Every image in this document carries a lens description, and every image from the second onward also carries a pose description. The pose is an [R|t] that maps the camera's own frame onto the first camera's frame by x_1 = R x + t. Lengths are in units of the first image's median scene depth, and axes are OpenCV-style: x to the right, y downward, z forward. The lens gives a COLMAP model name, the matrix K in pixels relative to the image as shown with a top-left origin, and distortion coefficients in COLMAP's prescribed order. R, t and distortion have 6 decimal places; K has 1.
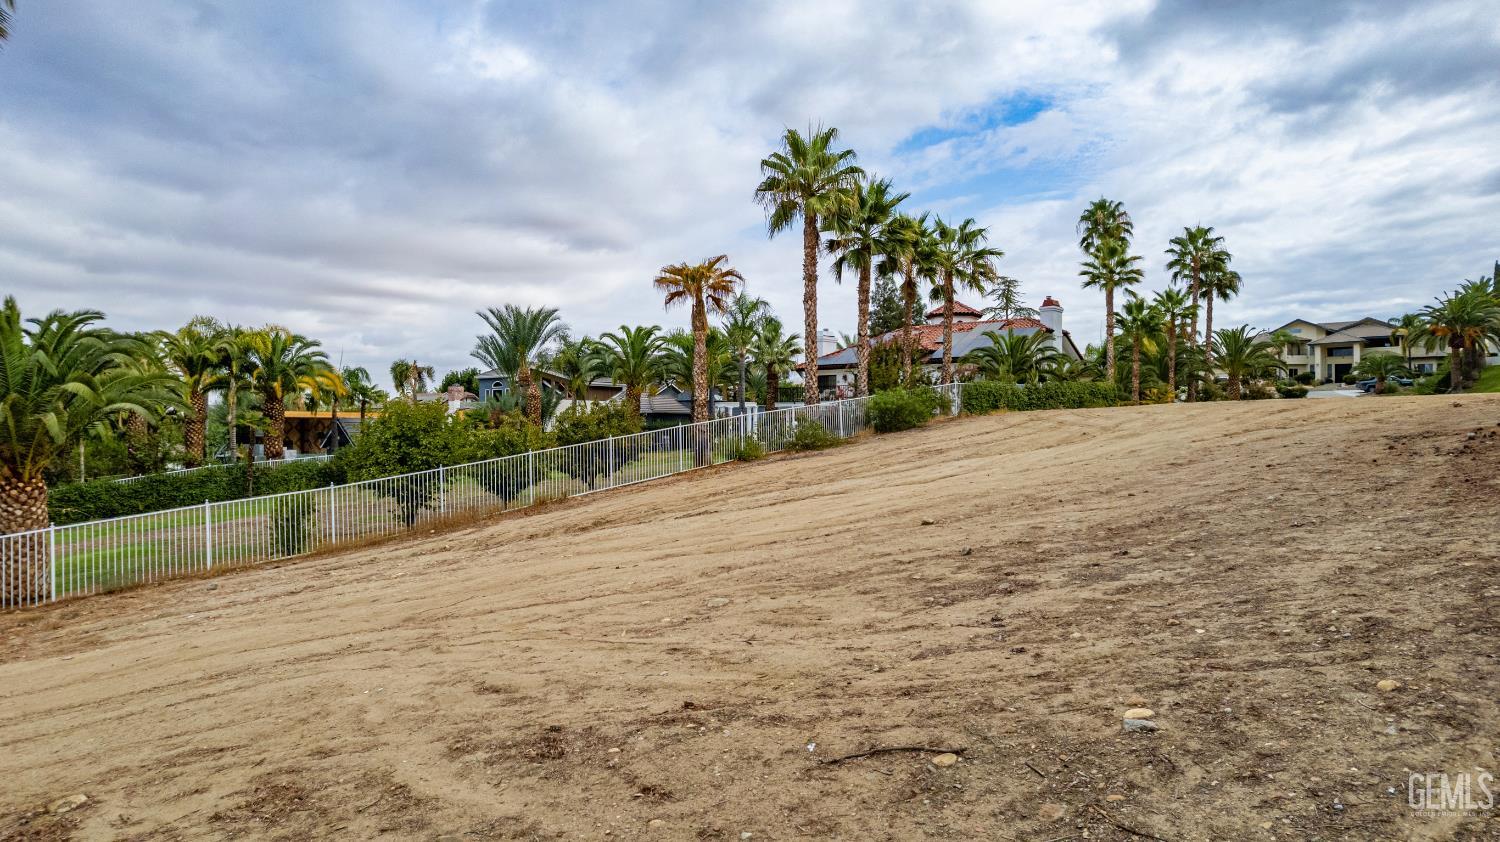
lens RADIAL K [[971.7, 0, 755.9], [0, 971.7, 427.9], [0, 0, 1]] dist [-0.040076, 0.064730]
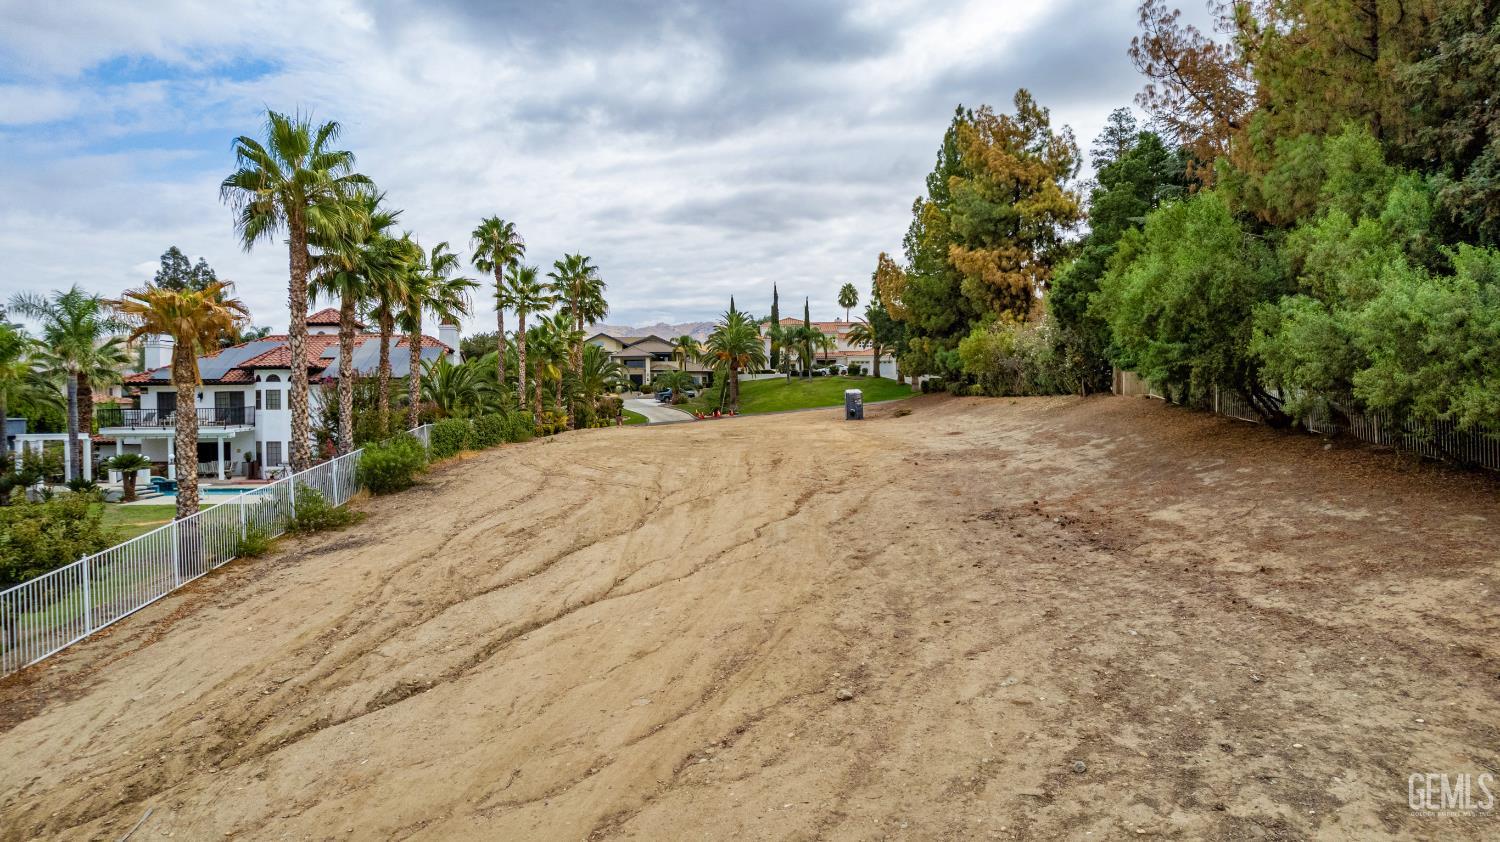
lens RADIAL K [[971.7, 0, 751.9], [0, 971.7, 423.4], [0, 0, 1]] dist [-0.040076, 0.064730]
pose [[0.705572, -0.016245, 0.708452, -0.184815], [-0.002839, 0.999664, 0.025750, -0.061777], [-0.708632, -0.020180, 0.705289, 0.139971]]
